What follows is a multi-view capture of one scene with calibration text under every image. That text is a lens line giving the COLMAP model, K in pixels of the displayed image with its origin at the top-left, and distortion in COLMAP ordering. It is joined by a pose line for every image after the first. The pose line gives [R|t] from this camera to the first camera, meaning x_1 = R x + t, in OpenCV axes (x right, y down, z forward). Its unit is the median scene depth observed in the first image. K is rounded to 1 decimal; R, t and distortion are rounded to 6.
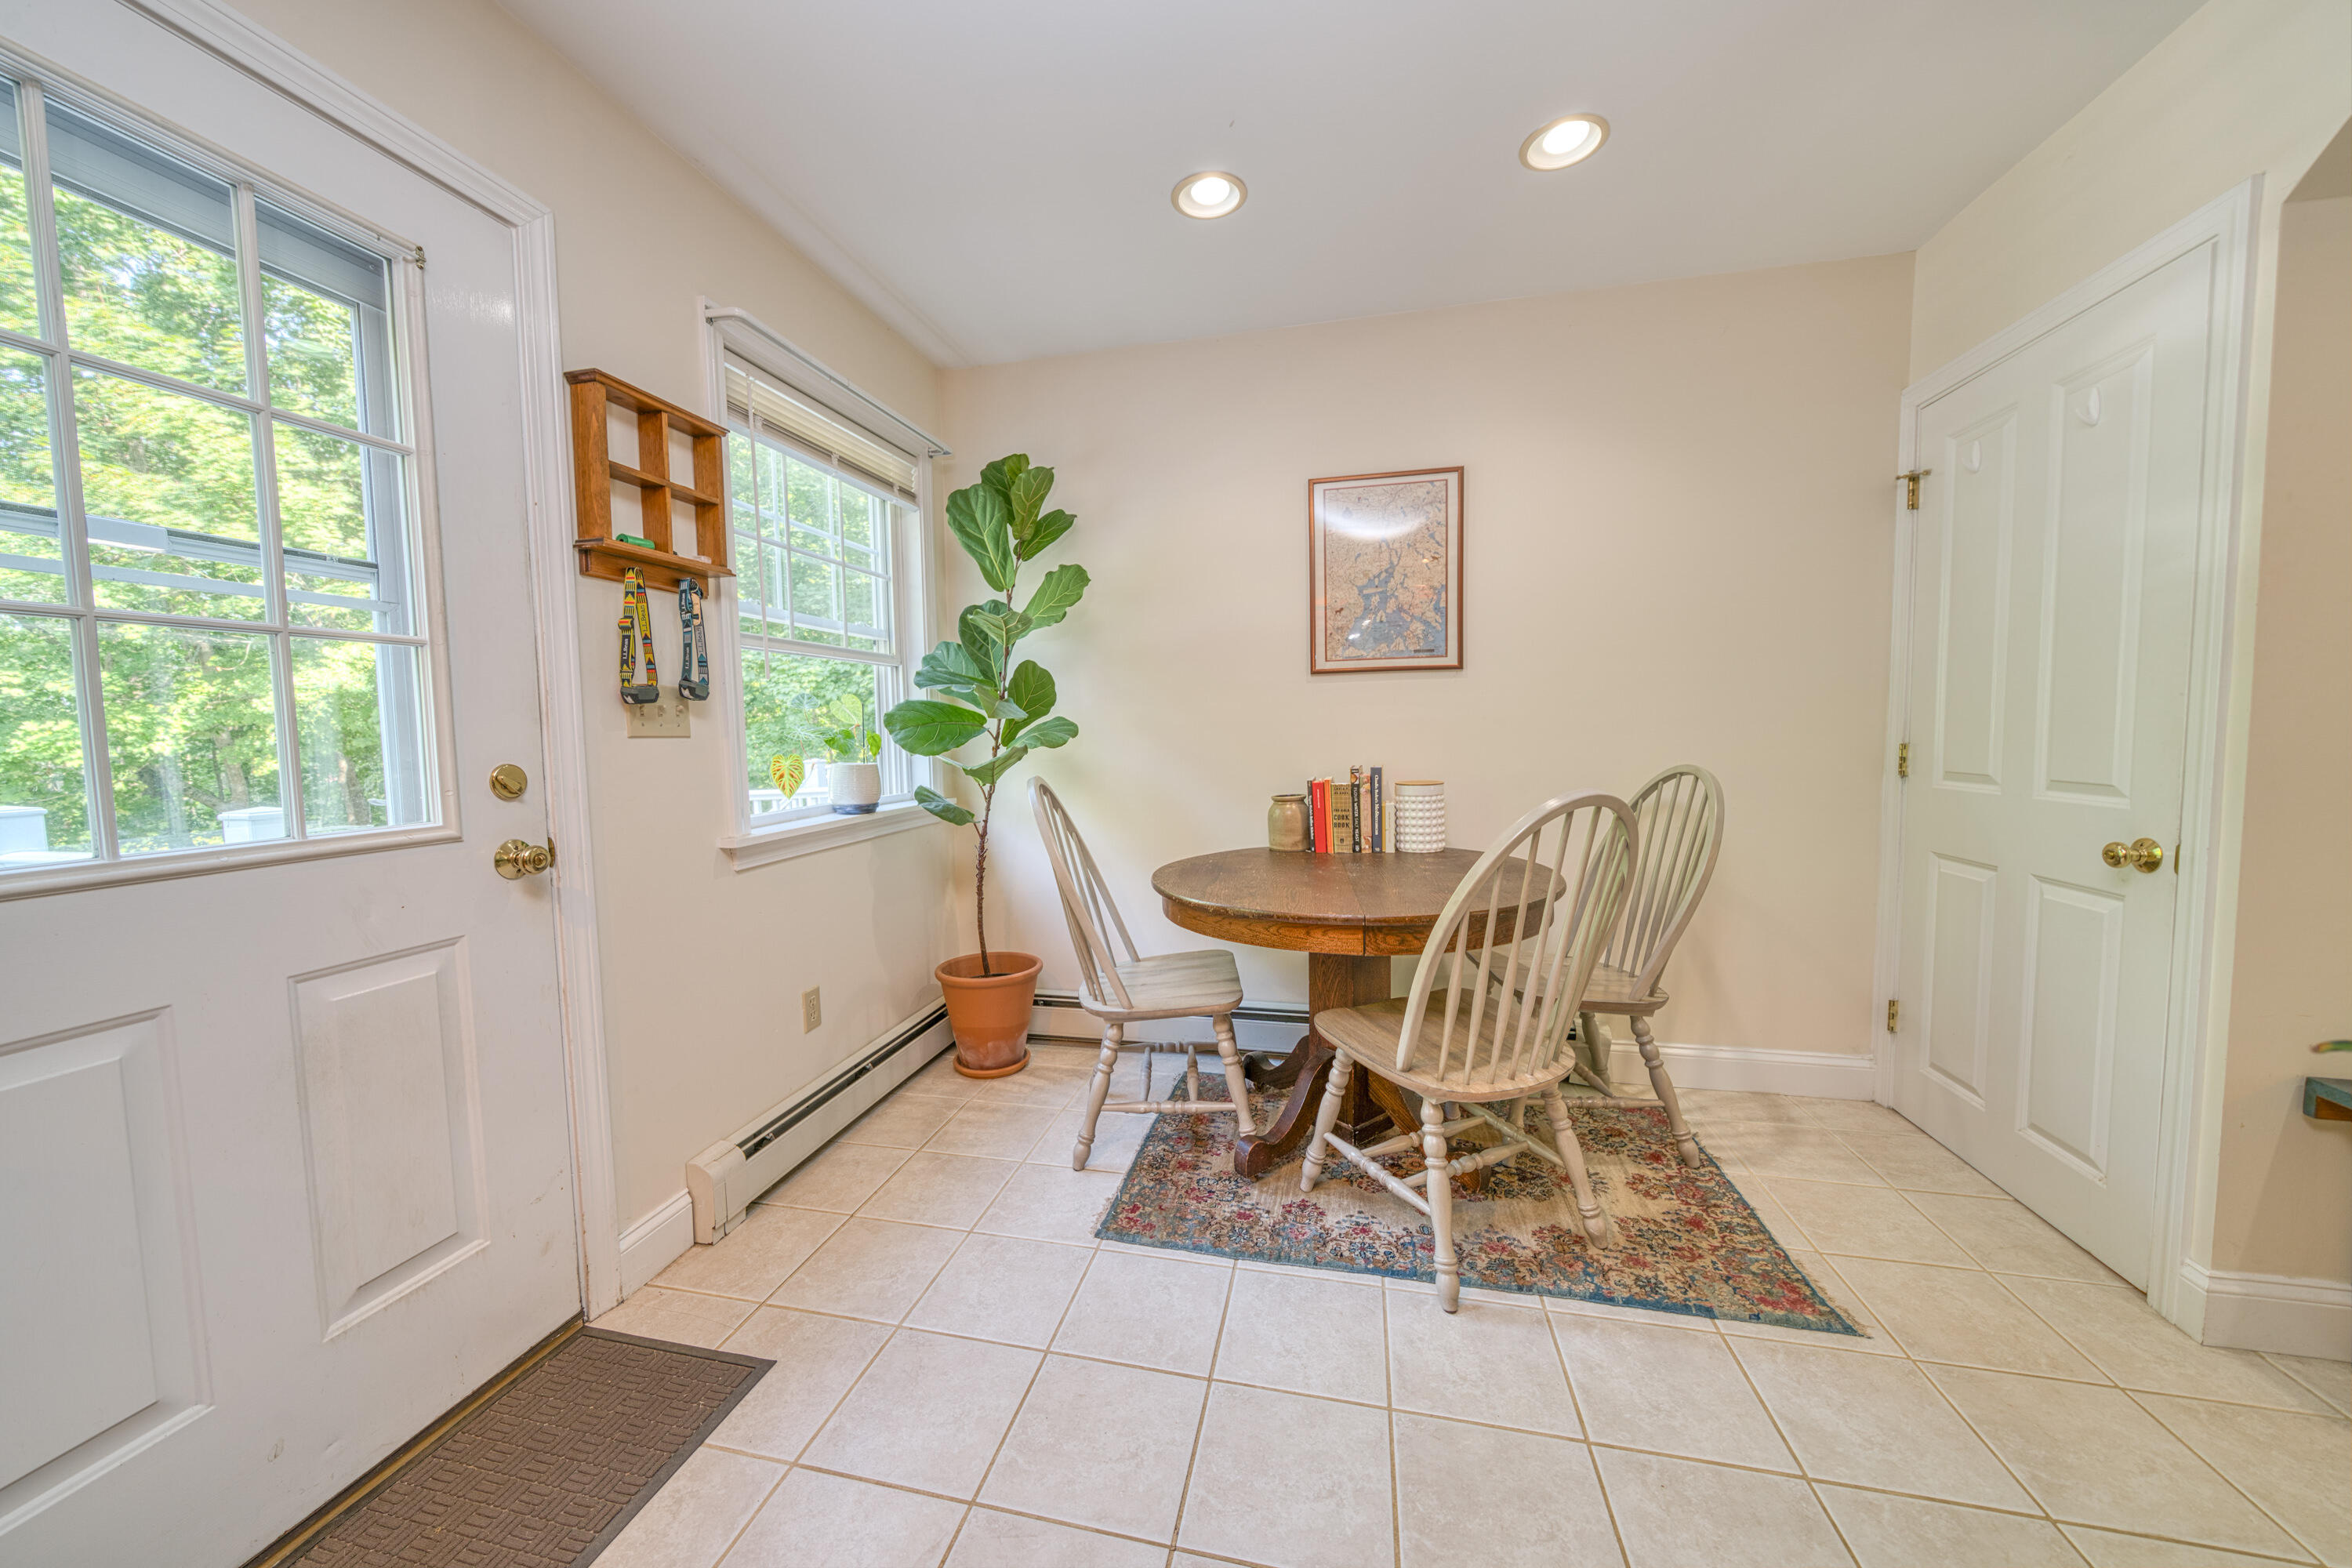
lens RADIAL K [[824.6, 0, 1160.2], [0, 824.6, 778.8], [0, 0, 1]] dist [-0.002301, -0.000249]
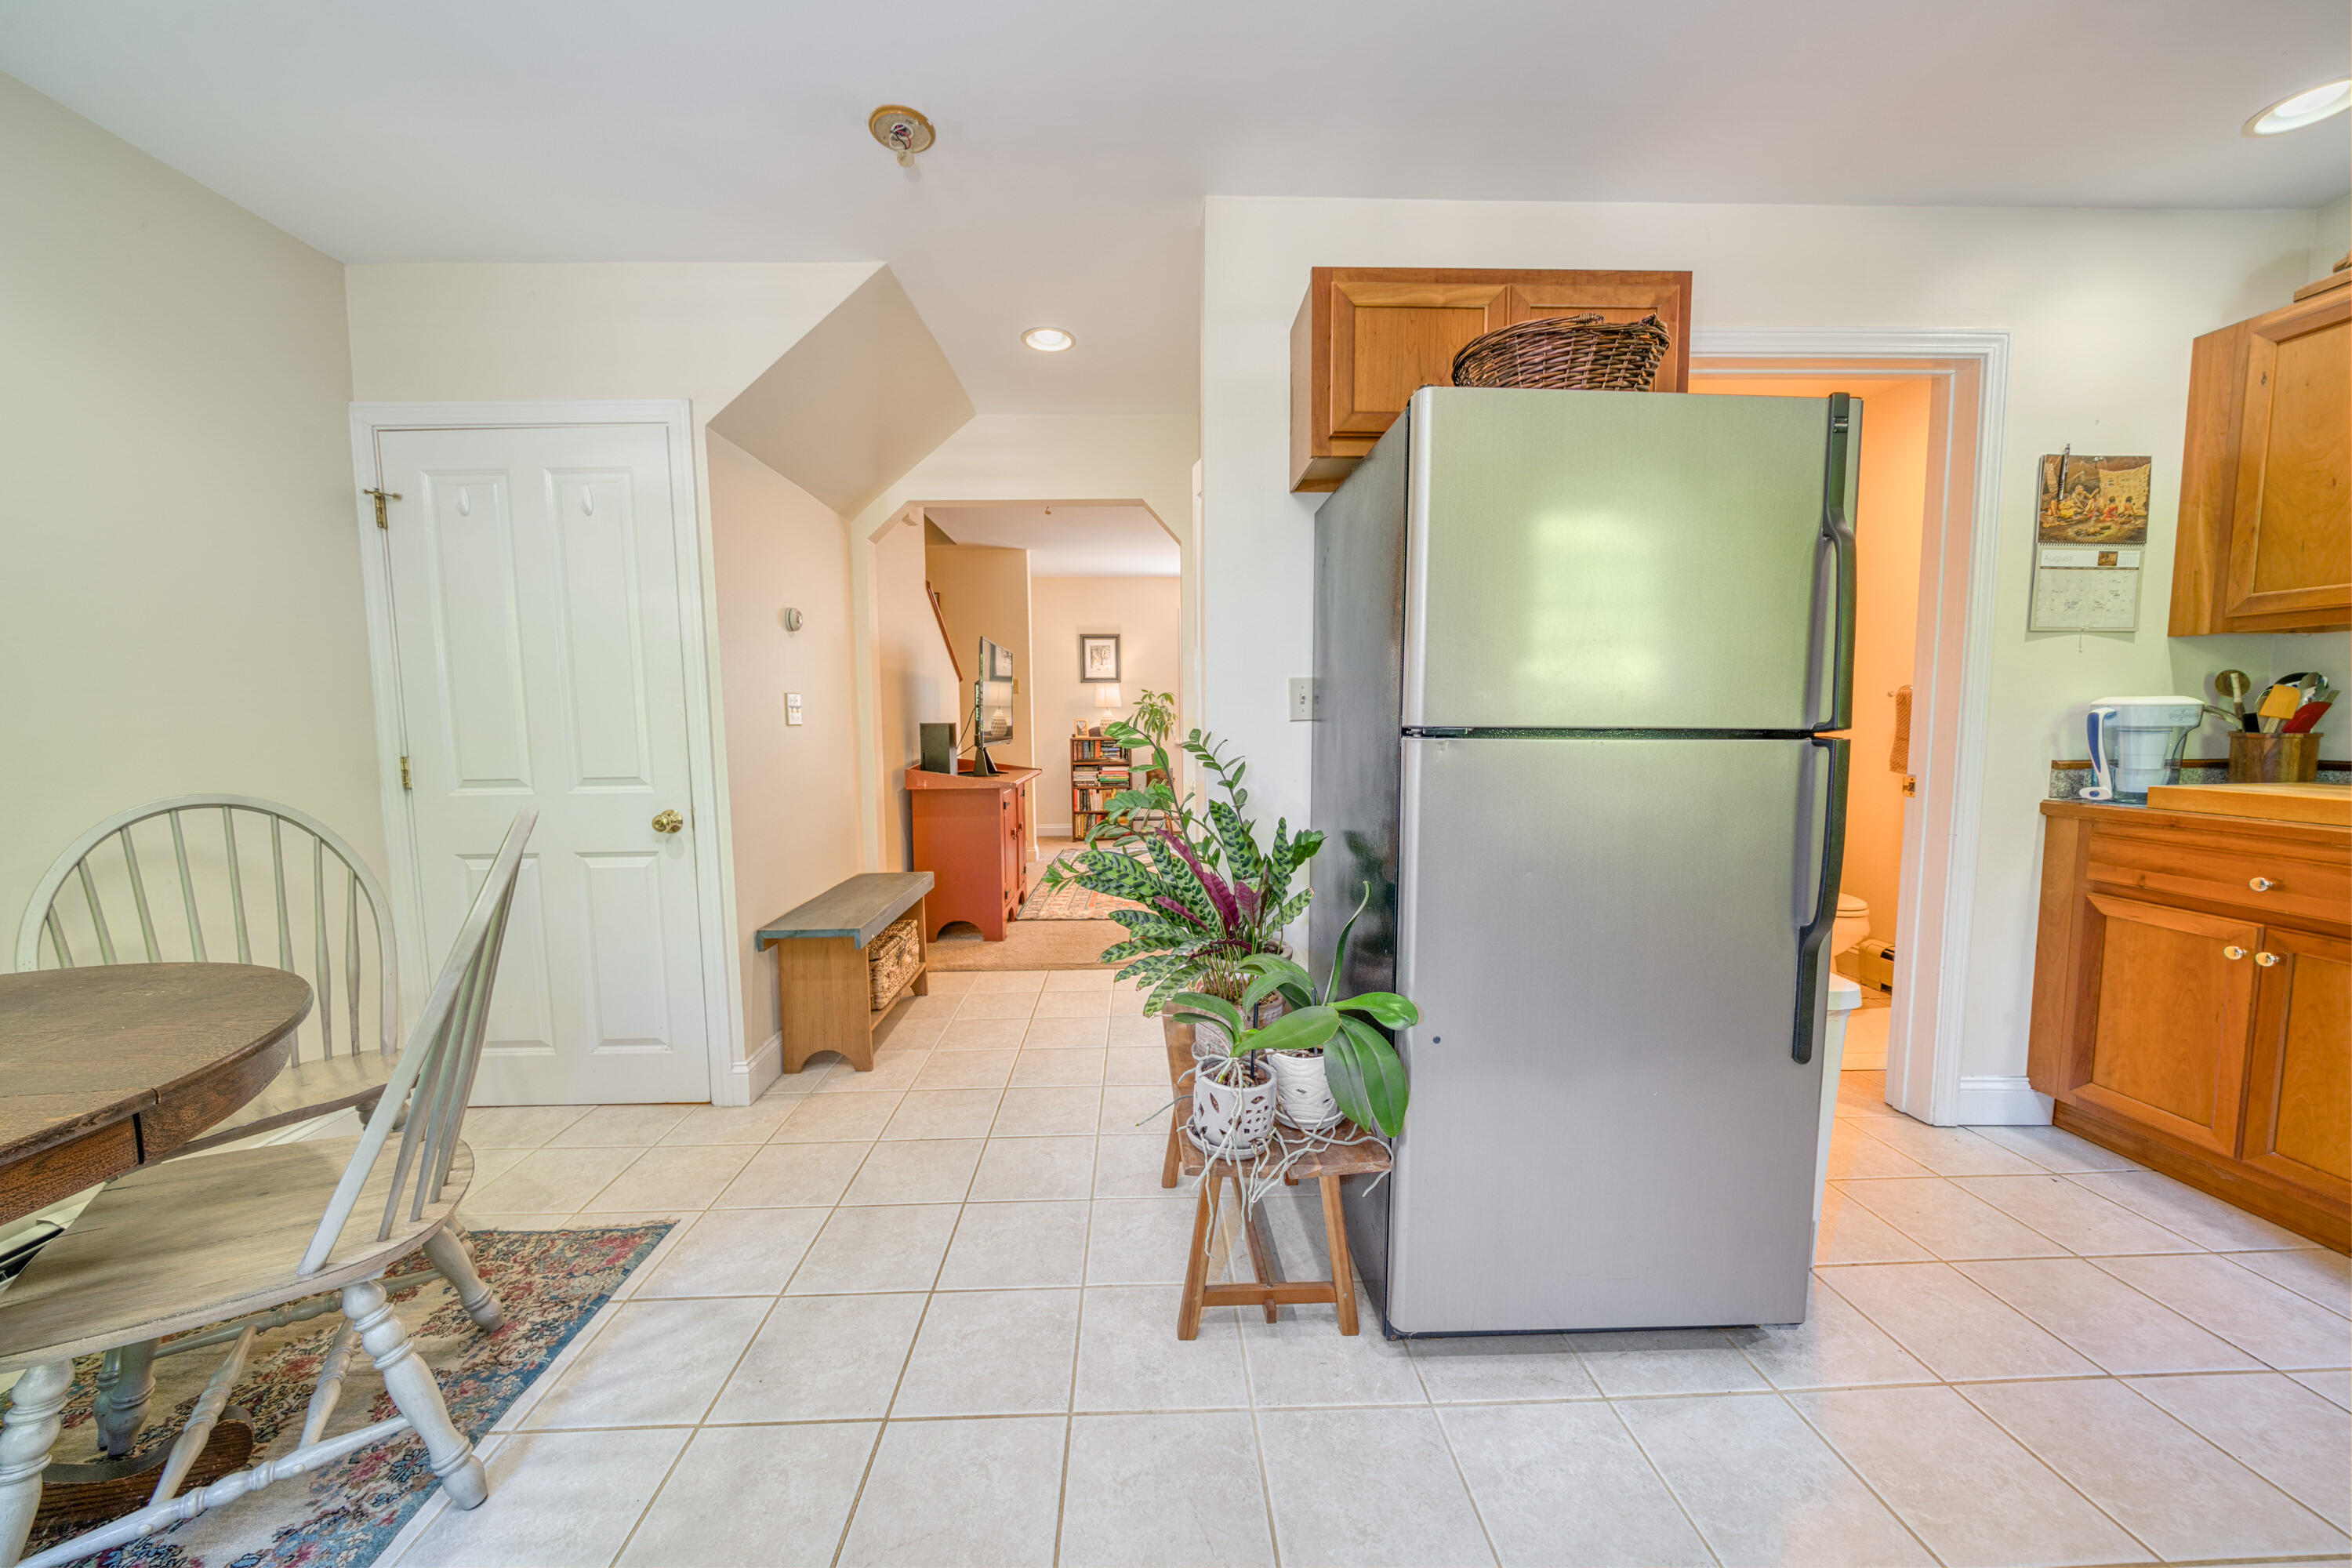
lens RADIAL K [[824.6, 0, 1158.4], [0, 824.6, 780.1], [0, 0, 1]] dist [-0.002301, -0.000249]
pose [[-0.261360, -0.052337, 0.963821, -0.450148], [0.079927, 0.993926, 0.075646, -0.022738], [-0.961926, 0.096807, -0.255590, 0.491006]]
